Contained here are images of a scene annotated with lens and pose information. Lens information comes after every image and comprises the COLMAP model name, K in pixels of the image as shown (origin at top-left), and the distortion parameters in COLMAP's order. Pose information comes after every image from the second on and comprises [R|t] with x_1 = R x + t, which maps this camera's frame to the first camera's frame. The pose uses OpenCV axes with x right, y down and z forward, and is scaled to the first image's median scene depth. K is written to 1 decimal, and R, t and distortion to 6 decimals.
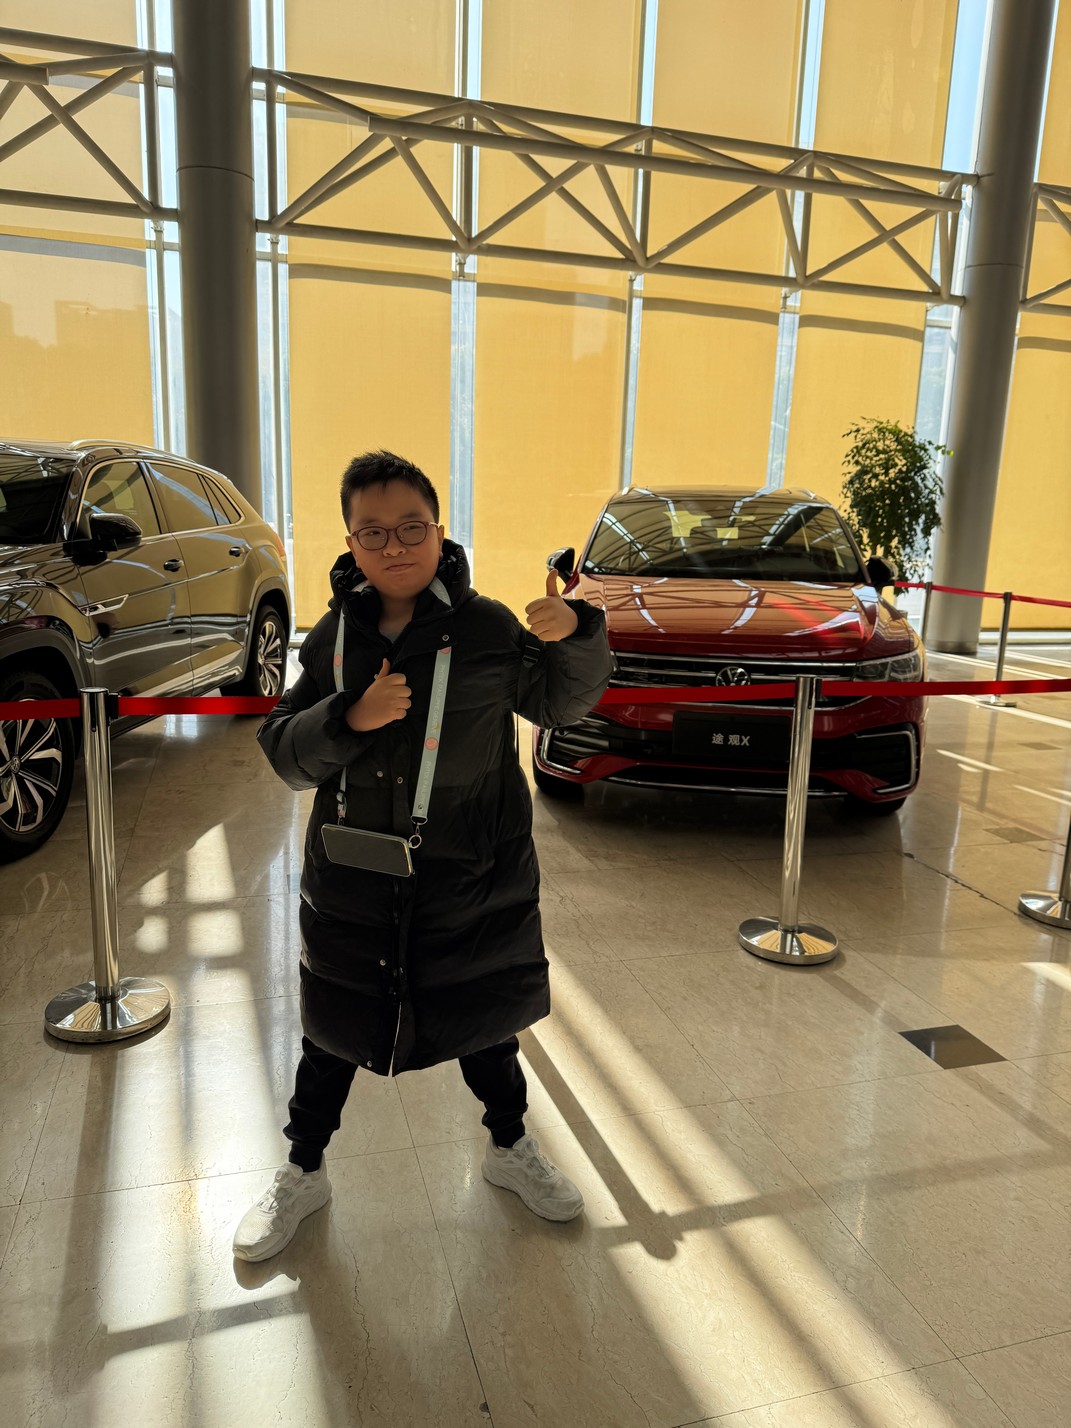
lens RADIAL K [[984.6, 0, 535.5], [0, 984.6, 714.0], [0, 0, 1]] dist [0.134653, -0.201100]
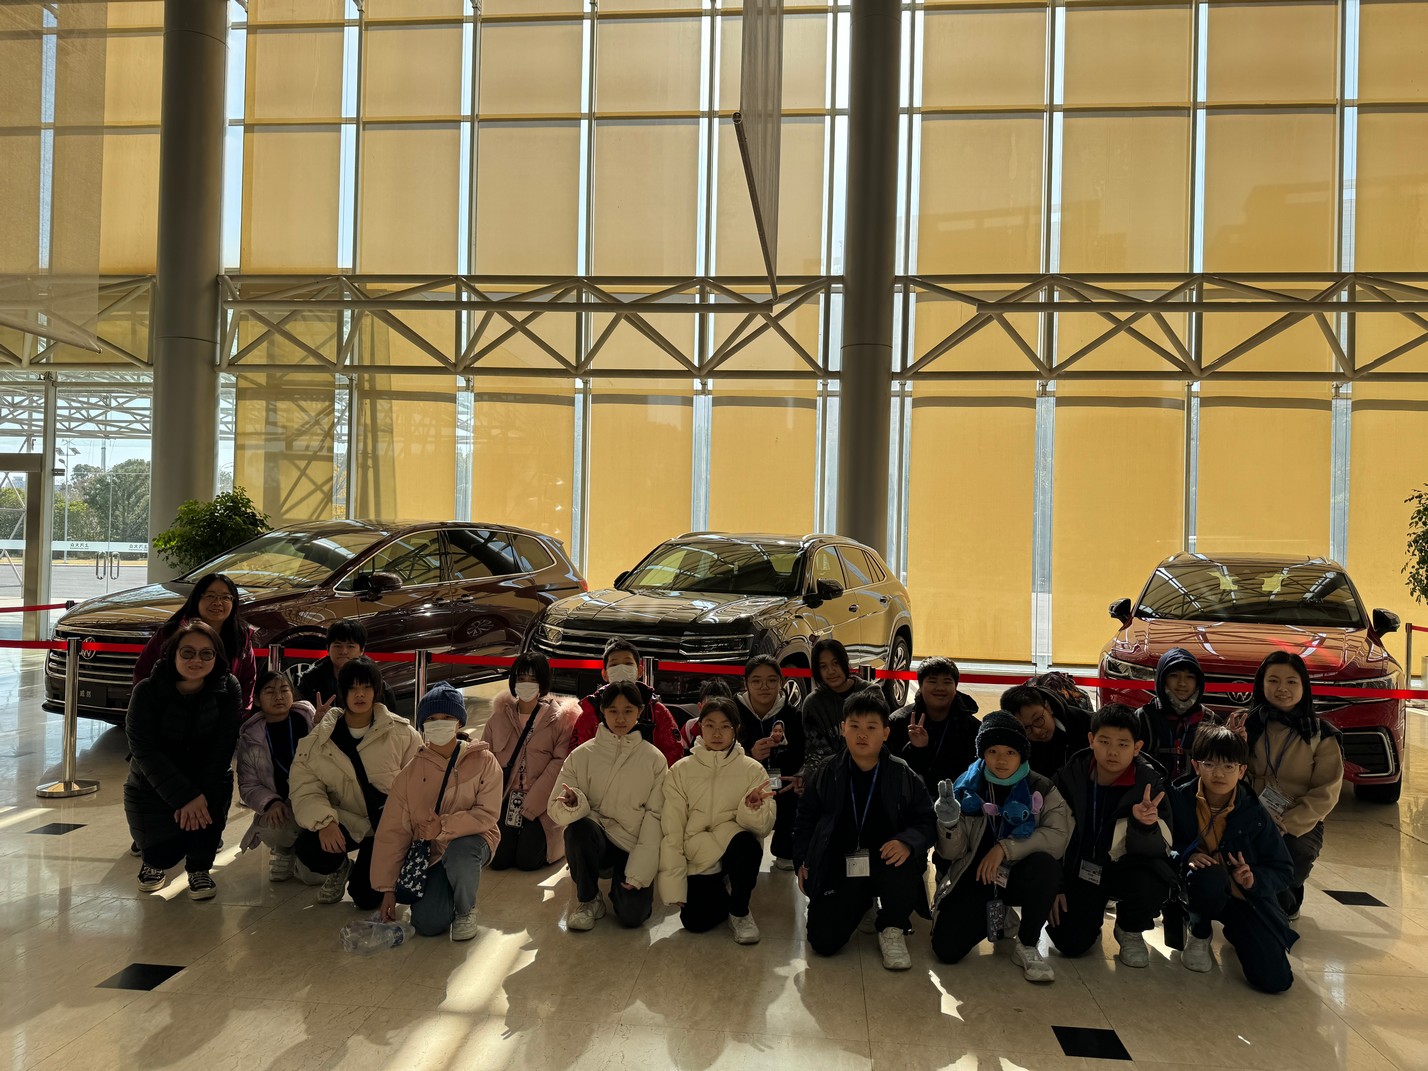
lens RADIAL K [[984.6, 0, 714.0], [0, 984.6, 535.5], [0, 0, 1]] dist [0.134653, -0.201100]
pose [[0.925297, -0.016151, -0.378900, 0.021535], [-0.068070, 0.975794, -0.207827, 0.051137], [0.373085, 0.218094, 0.901800, -0.334015]]
